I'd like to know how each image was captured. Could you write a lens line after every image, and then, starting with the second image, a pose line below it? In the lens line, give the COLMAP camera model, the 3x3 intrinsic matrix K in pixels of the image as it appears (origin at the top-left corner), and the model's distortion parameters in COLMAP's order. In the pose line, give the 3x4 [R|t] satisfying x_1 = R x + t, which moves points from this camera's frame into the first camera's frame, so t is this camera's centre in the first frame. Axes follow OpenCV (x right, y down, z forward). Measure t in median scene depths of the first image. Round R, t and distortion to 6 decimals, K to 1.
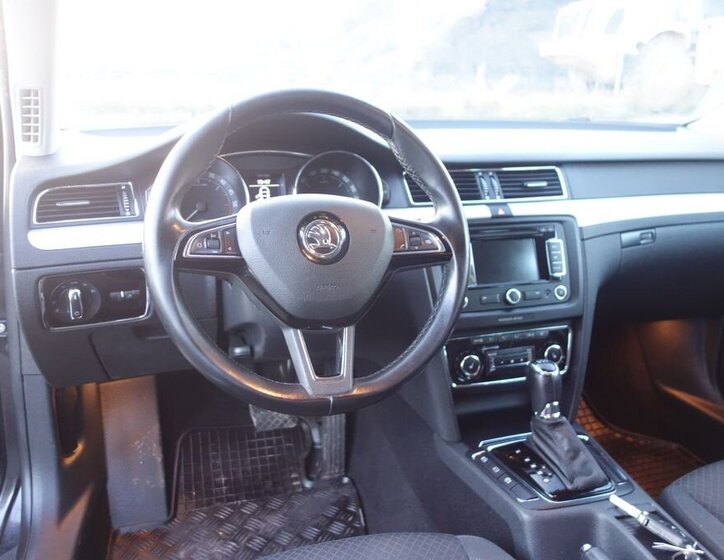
lens RADIAL K [[624.8, 0, 362.0], [0, 624.8, 280.0], [0, 0, 1]] dist [0.015698, 0.010491]
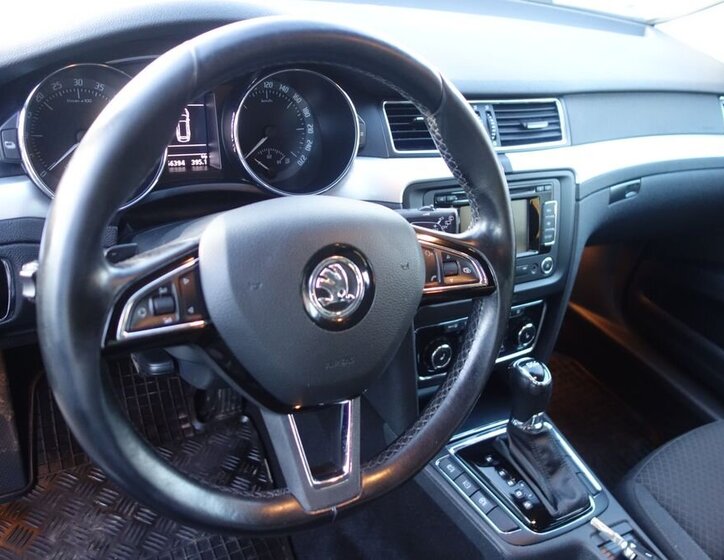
lens RADIAL K [[644.8, 0, 362.0], [0, 644.8, 280.0], [0, 0, 1]] dist [0.008052, -0.000616]
pose [[0.967645, 0.021107, 0.251429, -0.139663], [-0.090050, 0.959760, 0.265992, -0.171897], [-0.235697, -0.280028, 0.930608, 0.262652]]
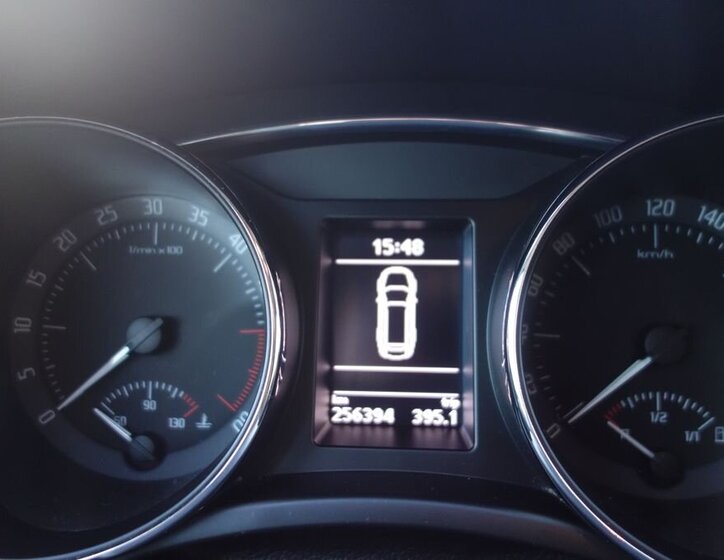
lens RADIAL K [[647.5, 0, 432.9], [0, 647.5, 251.7], [0, 0, 1]] dist [0.050764, -0.000936]
pose [[0.915913, 0.069627, -0.395291, -0.042390], [-0.085081, 0.996138, -0.021678, -0.150101], [0.392256, 0.053487, 0.918300, 0.766083]]
